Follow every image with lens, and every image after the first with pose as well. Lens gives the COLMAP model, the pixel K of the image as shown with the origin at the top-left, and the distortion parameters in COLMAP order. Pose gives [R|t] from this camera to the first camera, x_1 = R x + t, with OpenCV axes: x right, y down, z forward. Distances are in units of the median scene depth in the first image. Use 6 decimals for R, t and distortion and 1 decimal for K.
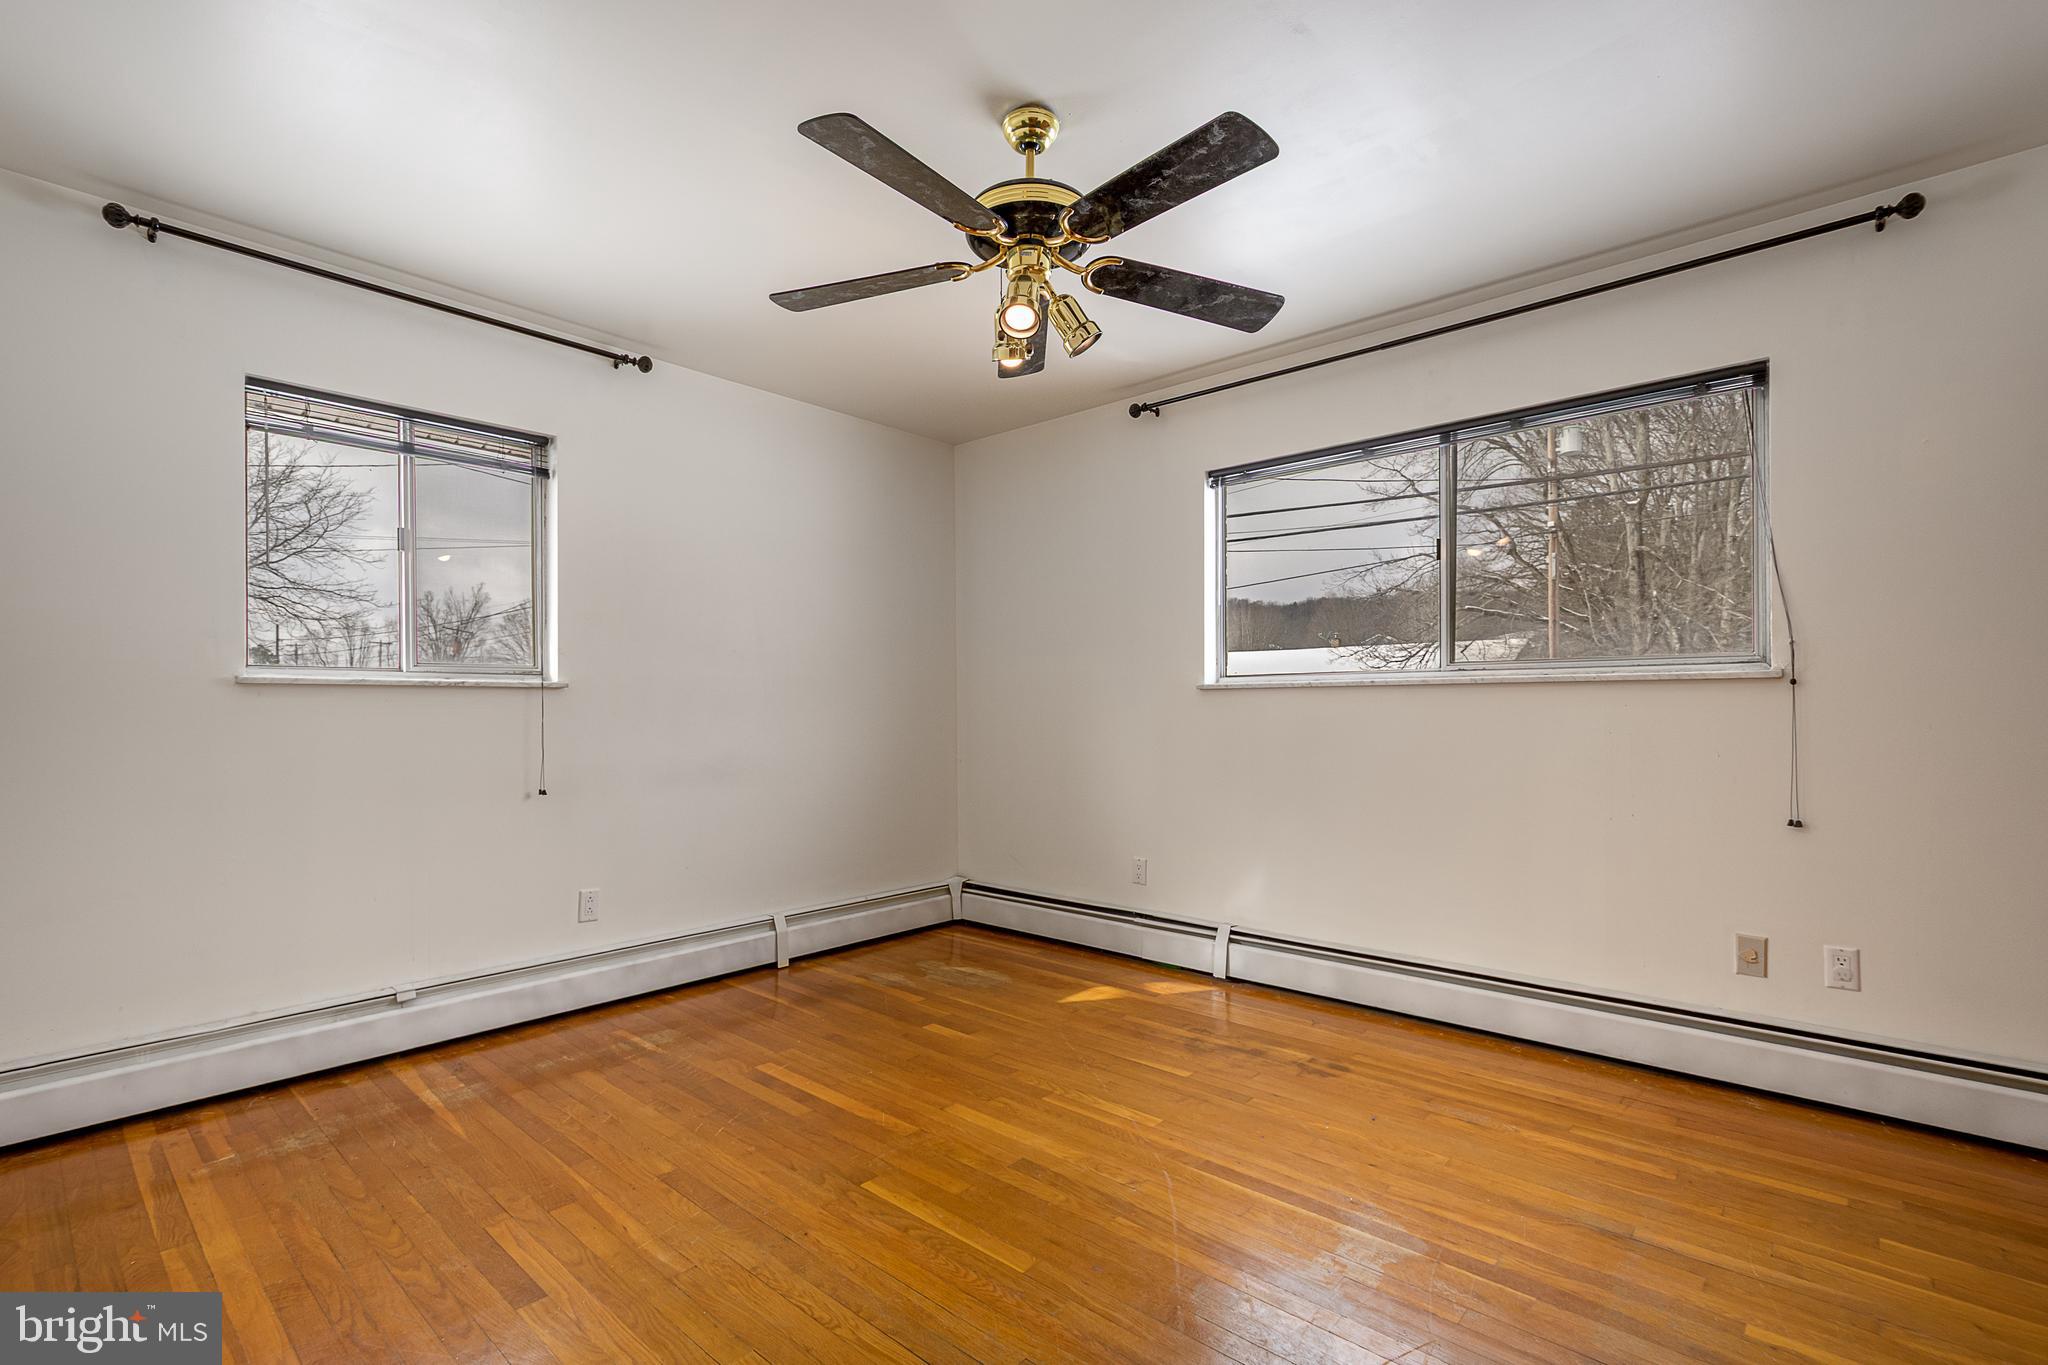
lens RADIAL K [[900.3, 0, 1000.9], [0, 900.3, 693.2], [0, 0, 1]] dist [0.005622, -0.000621]
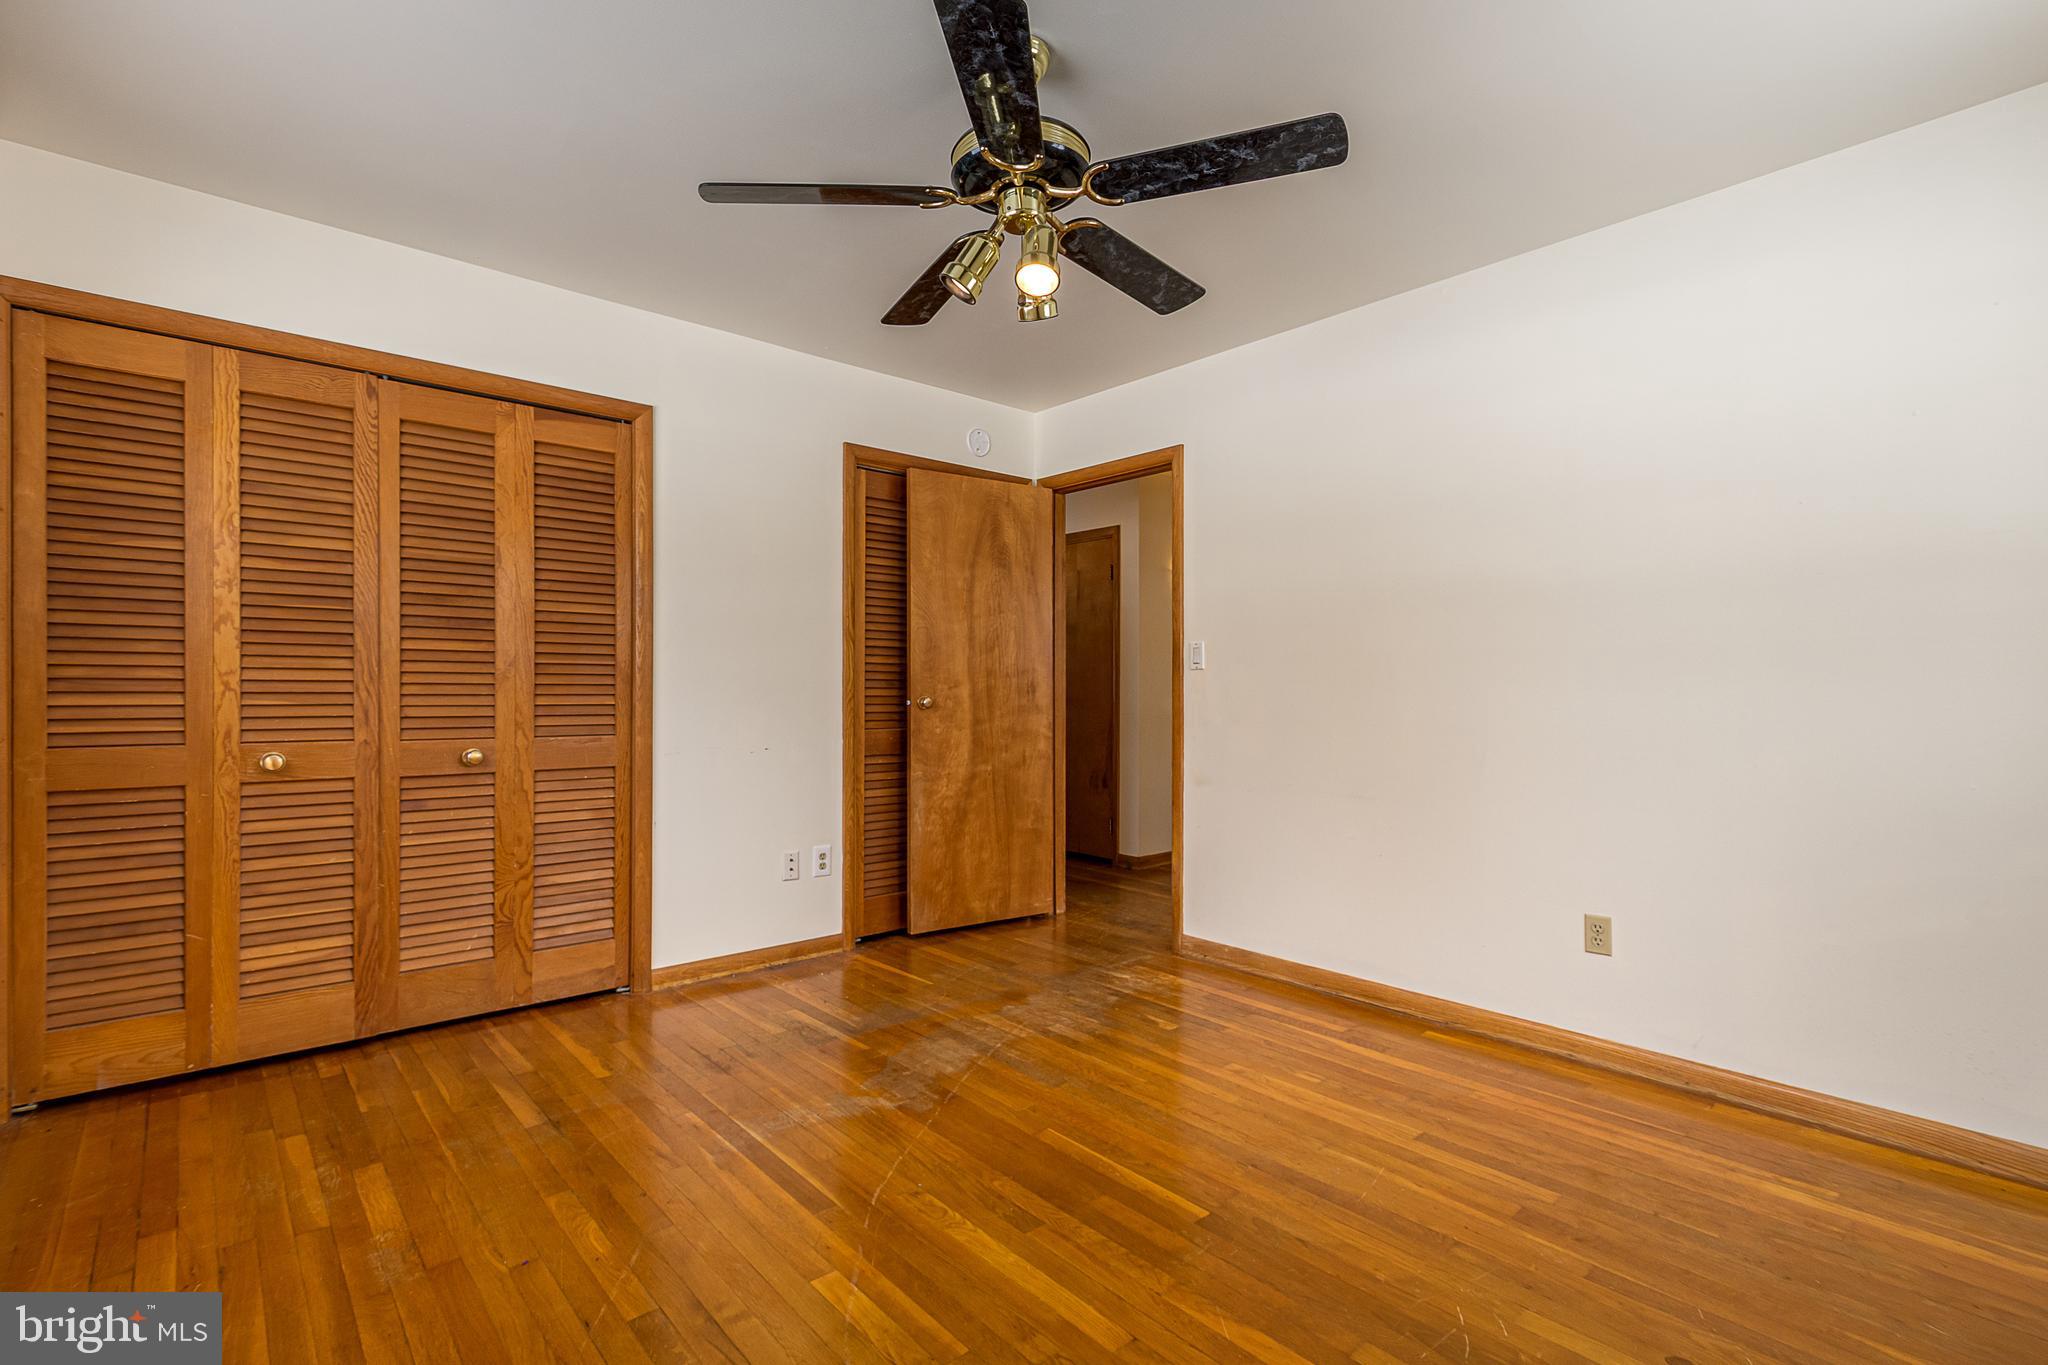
lens RADIAL K [[900.3, 0, 1000.9], [0, 900.3, 693.2], [0, 0, 1]] dist [0.005622, -0.000621]
pose [[-0.992549, -0.001050, 0.121839, -0.056404], [-0.002005, 0.999968, -0.007717, 0.027100], [-0.121827, -0.007904, -0.992520, 1.943259]]
